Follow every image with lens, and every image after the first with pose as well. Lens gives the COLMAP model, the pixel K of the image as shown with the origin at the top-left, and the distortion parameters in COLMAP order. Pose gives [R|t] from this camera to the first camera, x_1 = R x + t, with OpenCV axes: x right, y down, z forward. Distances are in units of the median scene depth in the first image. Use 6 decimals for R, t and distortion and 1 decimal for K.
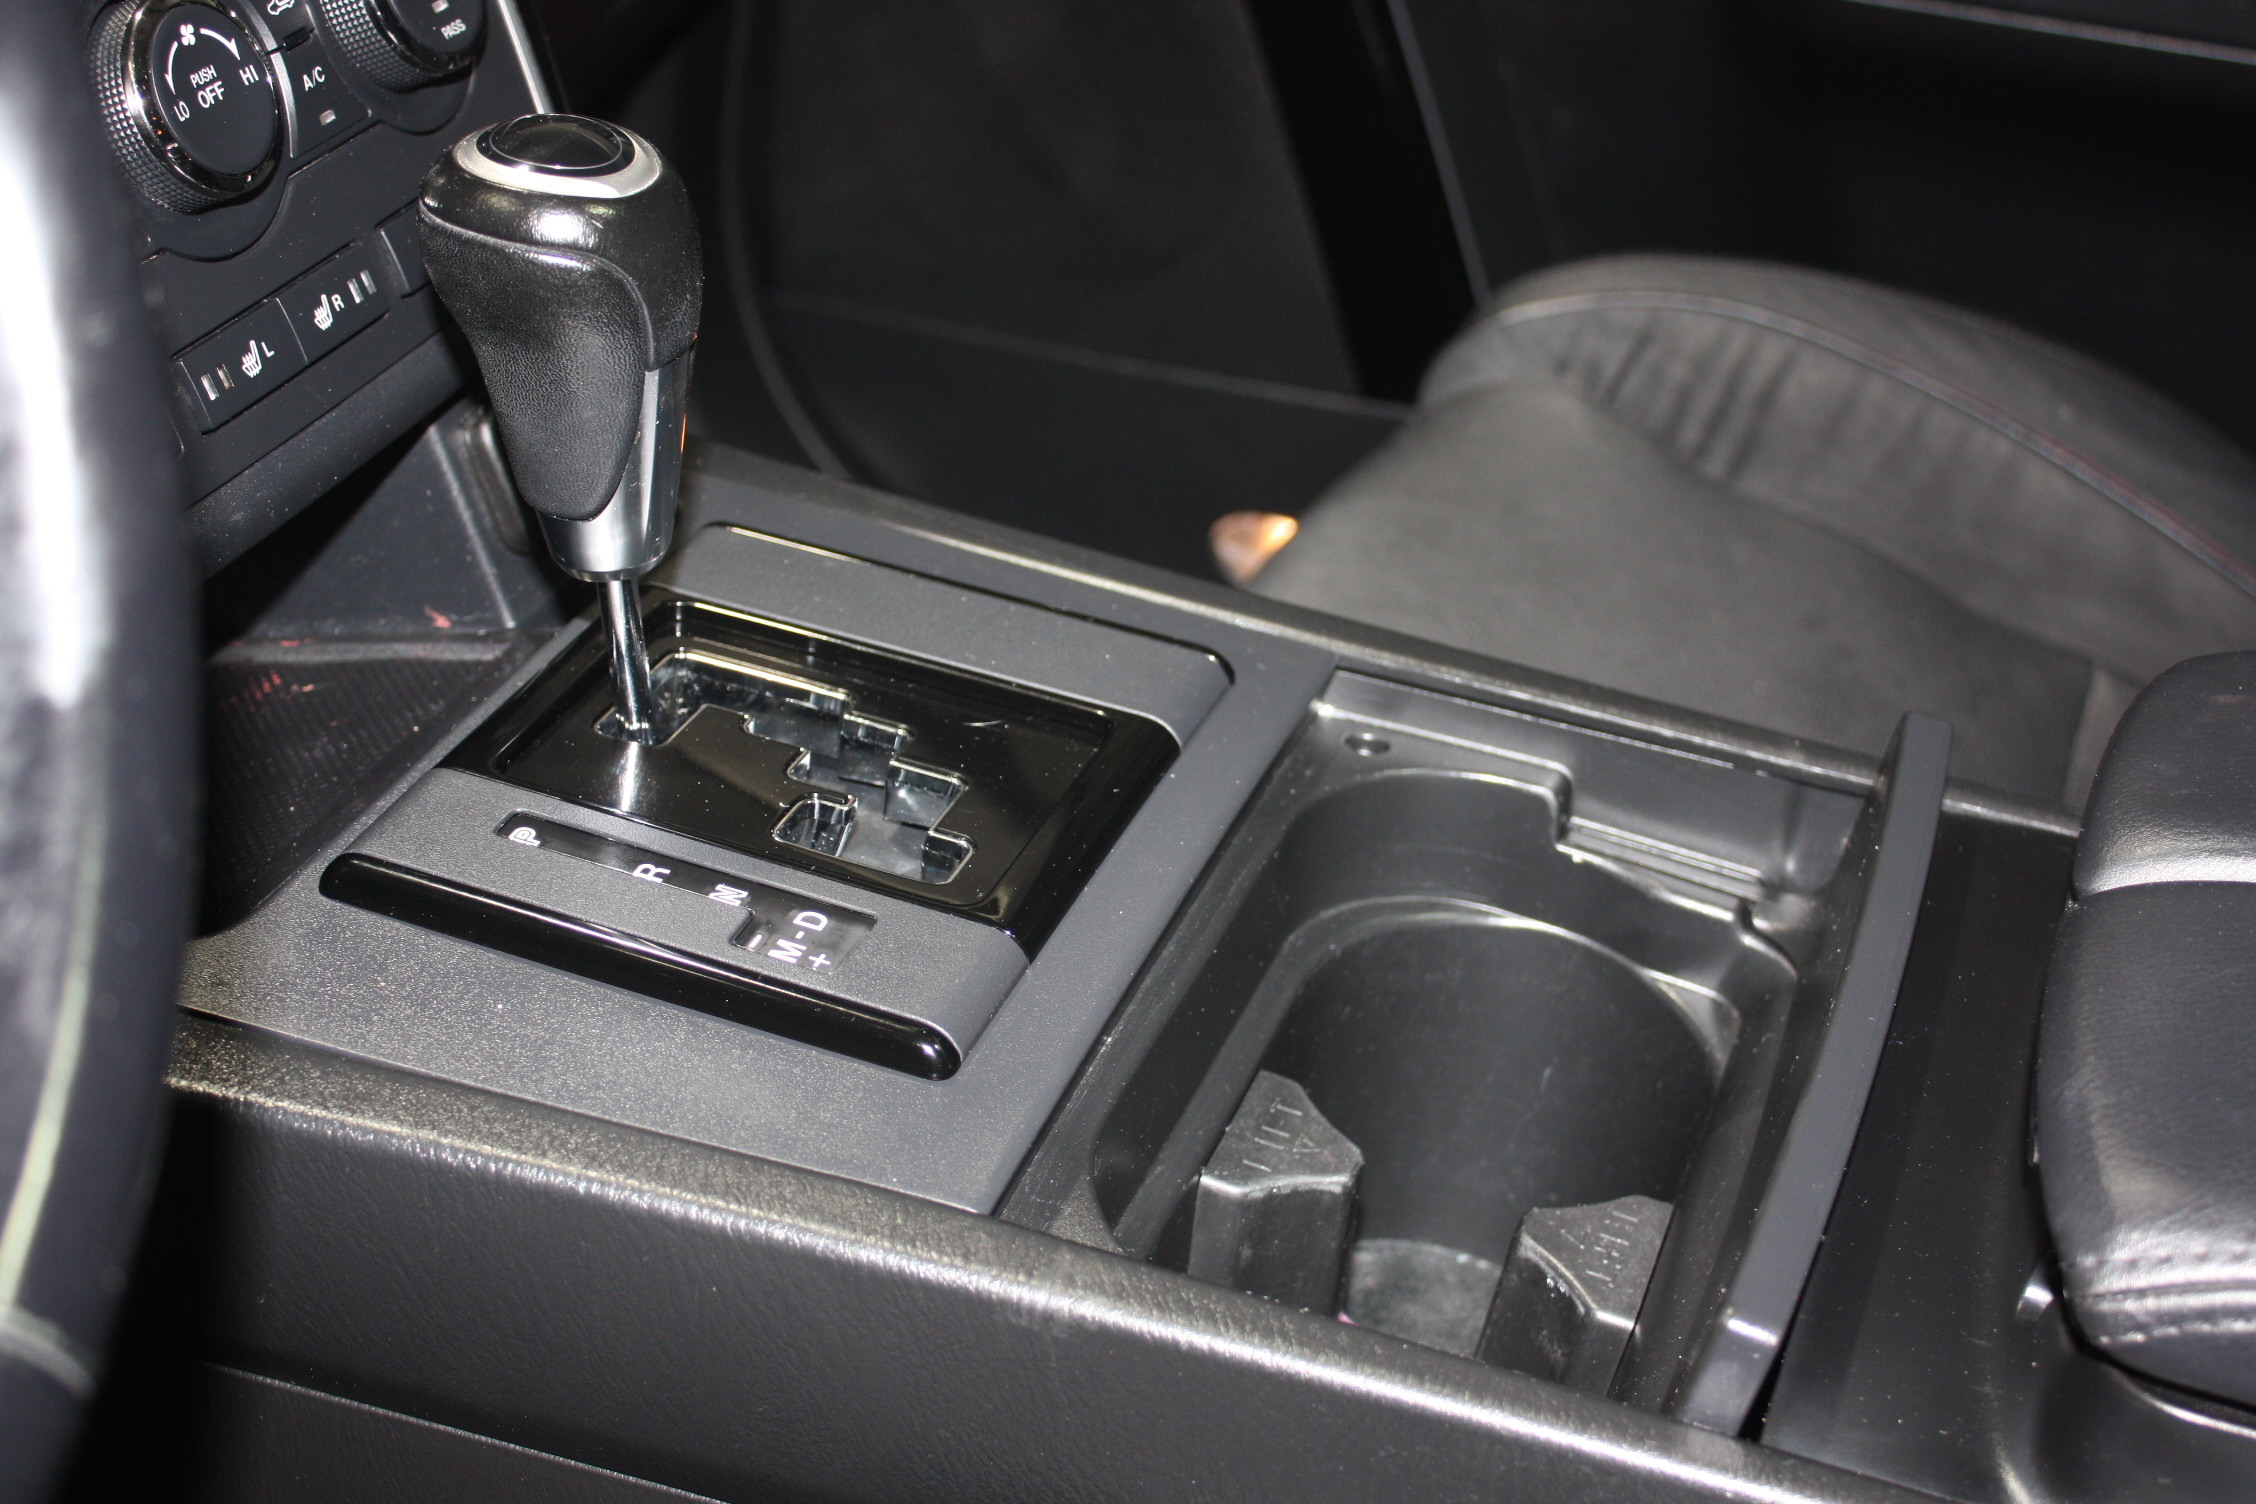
lens RADIAL K [[3377.5, 0, 1128.0], [0, 3377.5, 752.0], [0, 0, 1]] dist [-0.001940, 0.073592]
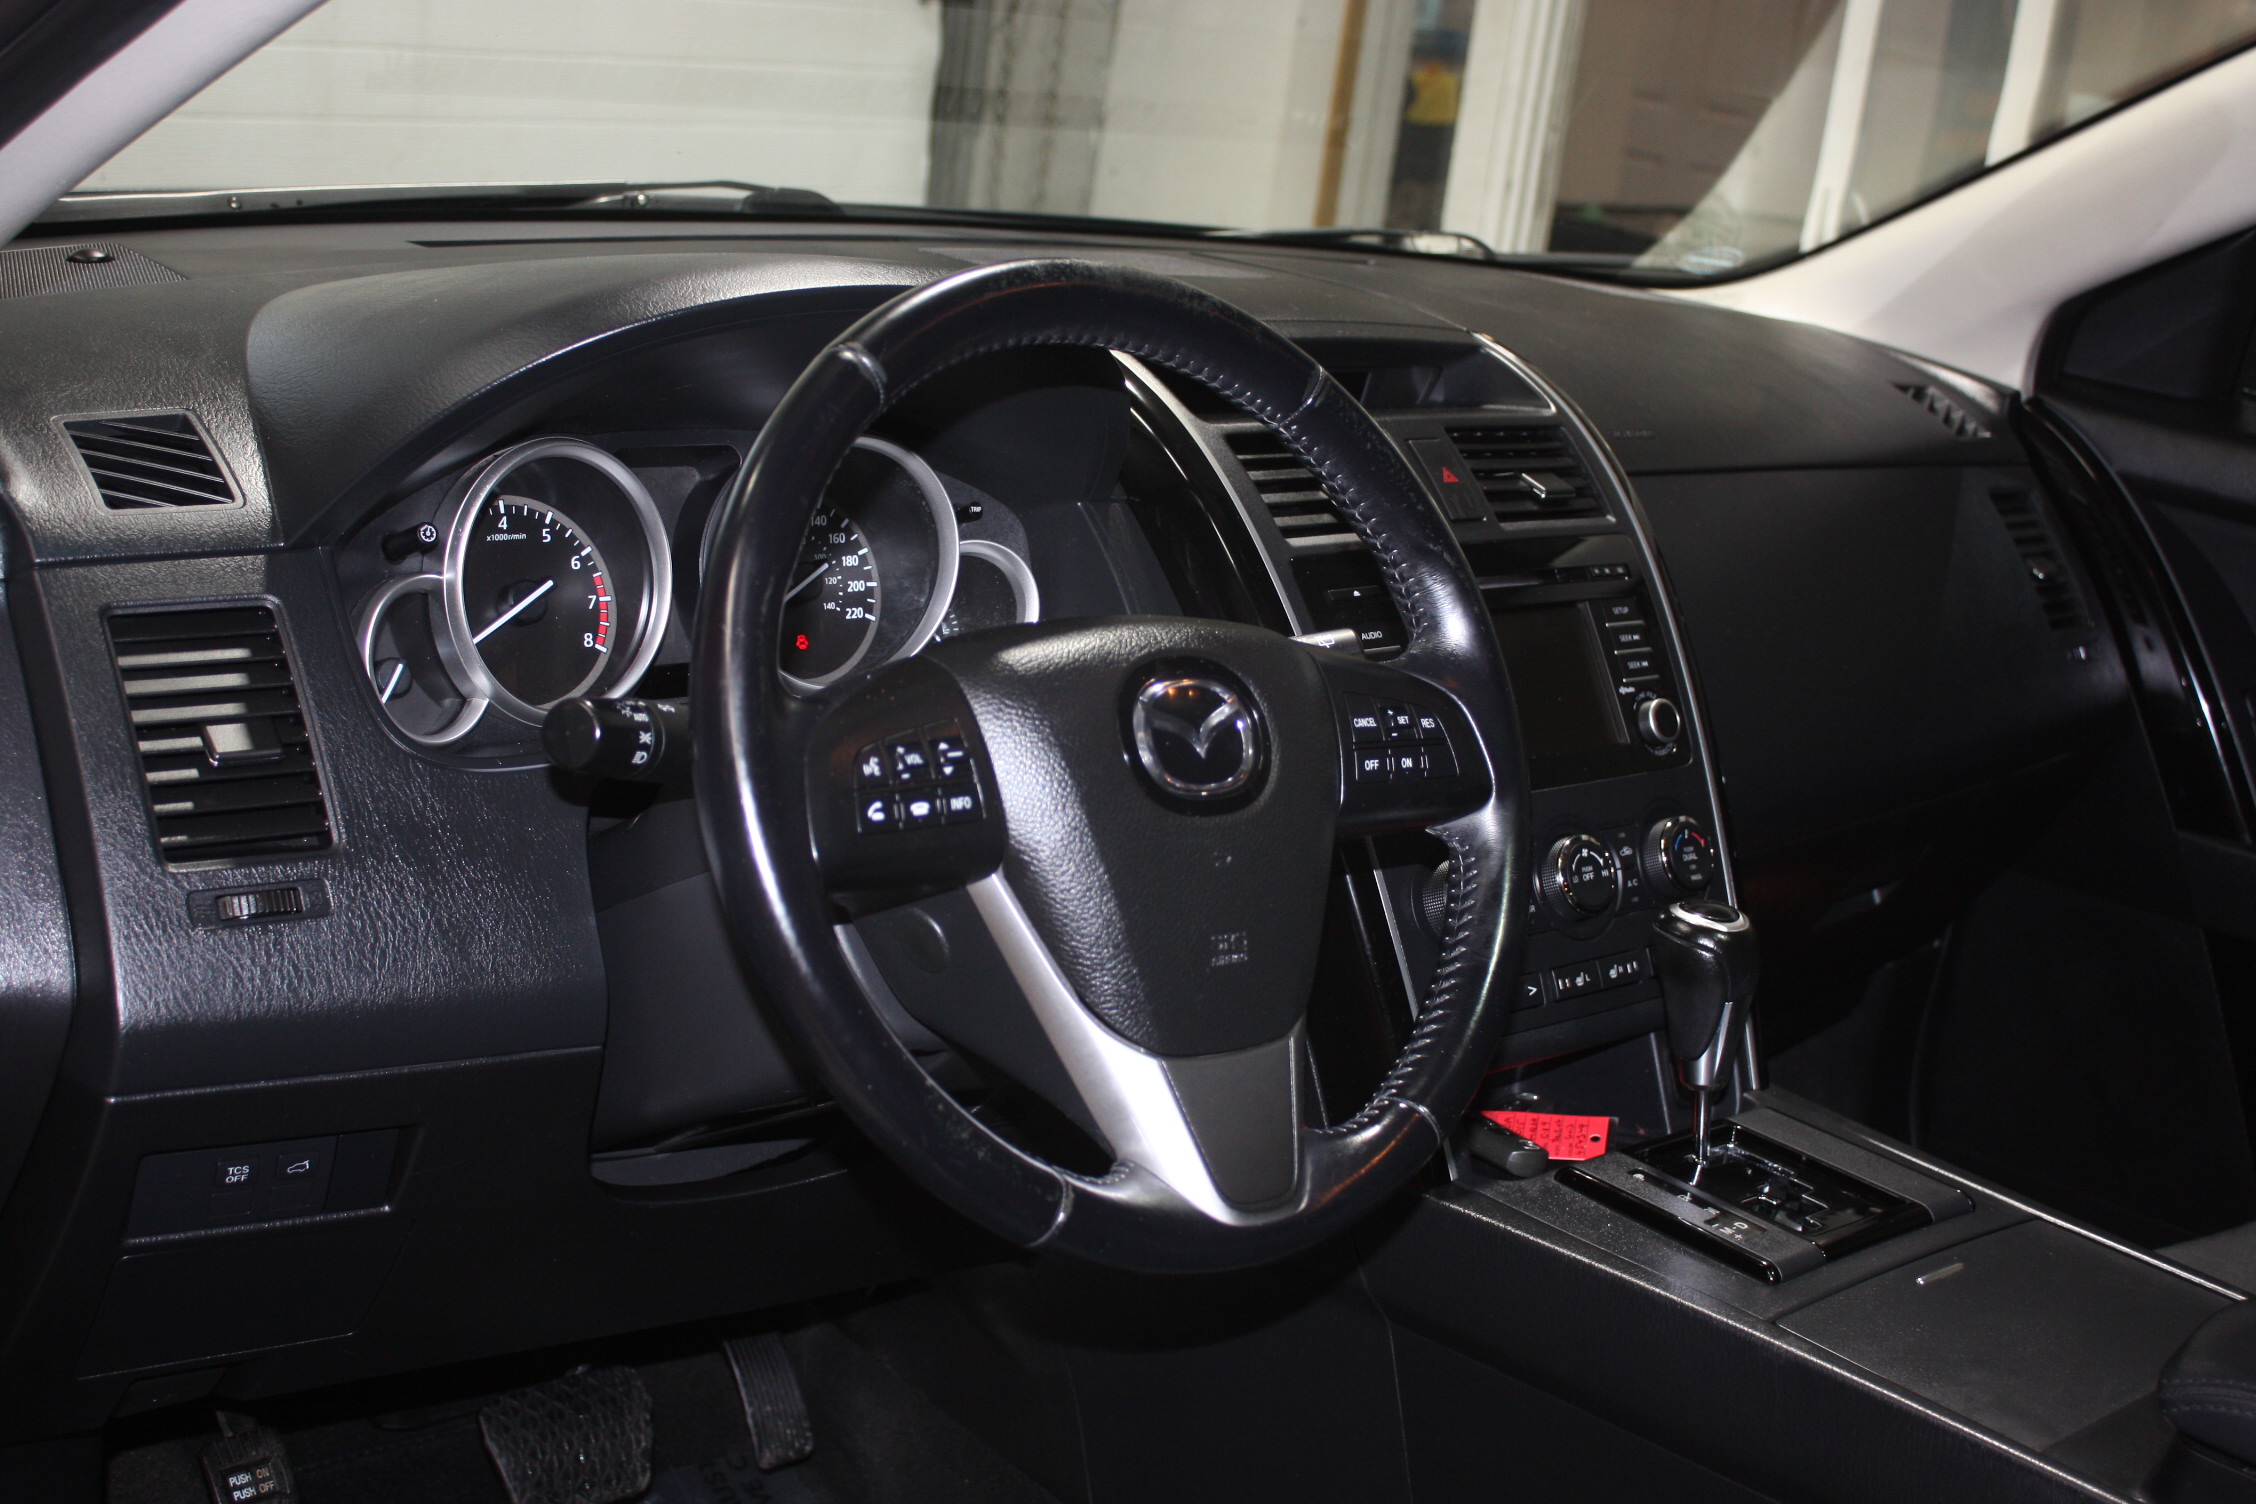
lens RADIAL K [[2678.5, 0, 1128.0], [0, 2678.5, 752.0], [0, 0, 1]] dist [-0.116678, -0.008042]
pose [[0.875458, 0.128185, -0.465984, 0.353886], [-0.271123, 0.928436, -0.253968, 0.326564], [0.400082, 0.348677, 0.847560, -0.887605]]
